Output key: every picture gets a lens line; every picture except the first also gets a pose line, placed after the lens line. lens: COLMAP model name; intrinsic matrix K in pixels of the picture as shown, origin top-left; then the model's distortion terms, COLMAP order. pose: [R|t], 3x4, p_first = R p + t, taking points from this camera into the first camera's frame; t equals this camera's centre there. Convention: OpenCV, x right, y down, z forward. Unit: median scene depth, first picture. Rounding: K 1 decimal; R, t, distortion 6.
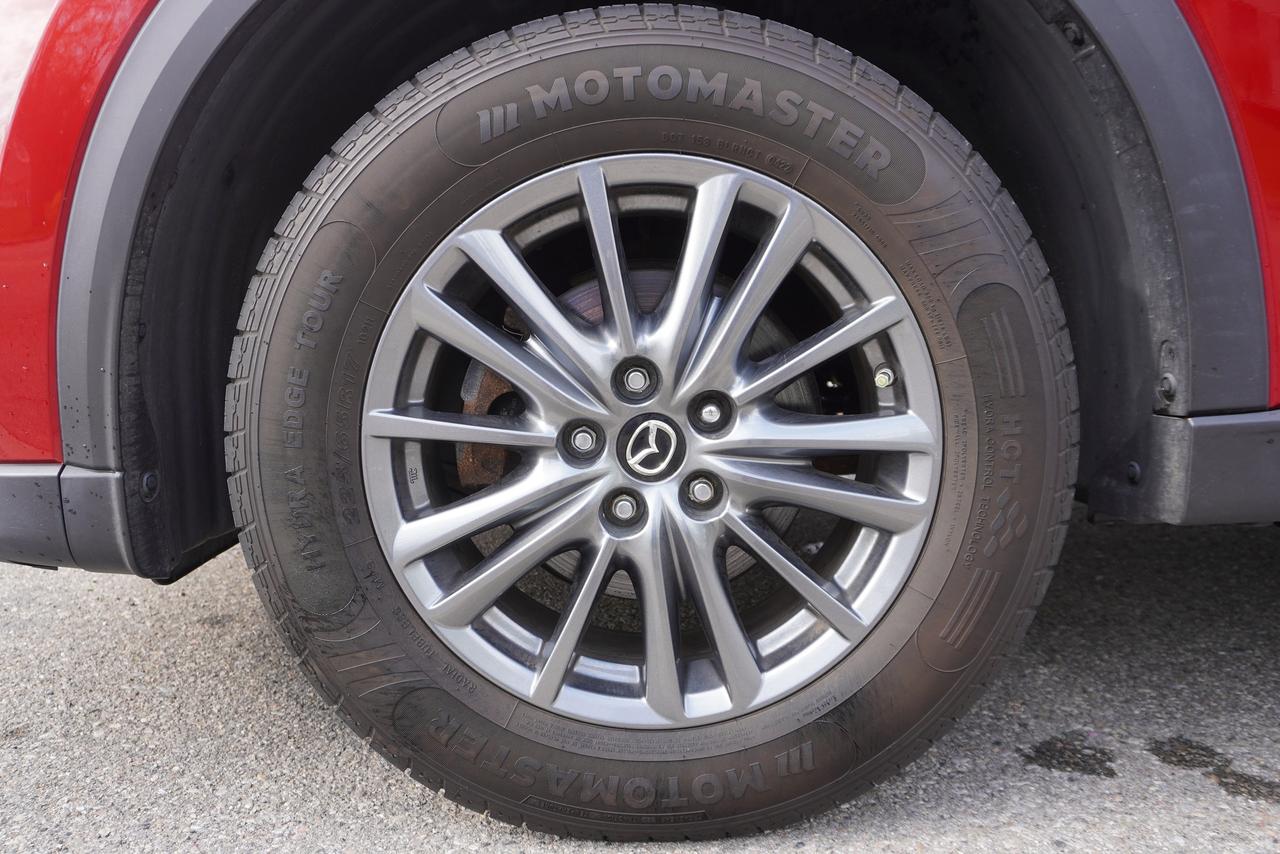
lens RADIAL K [[1030.6, 0, 643.5], [0, 1030.6, 426.6], [0, 0, 1]] dist [0.007423, -0.003169]
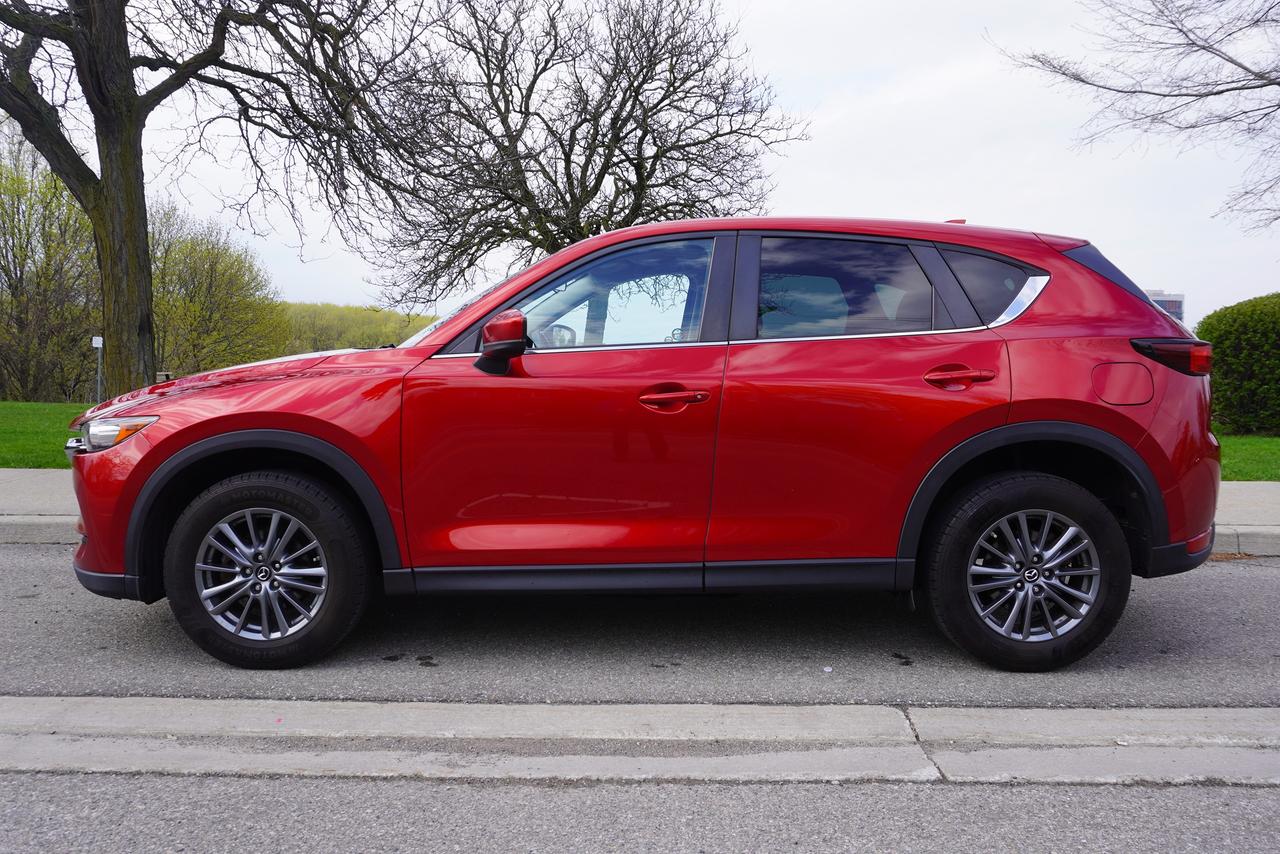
lens RADIAL K [[1030.6, 0, 633.7], [0, 1030.6, 434.5], [0, 0, 1]] dist [0.007423, -0.003169]
pose [[0.999178, 0.029647, -0.027661, 1.613955], [-0.031535, 0.997012, -0.070515, -0.293882], [0.025488, 0.071329, 0.997127, -3.197353]]
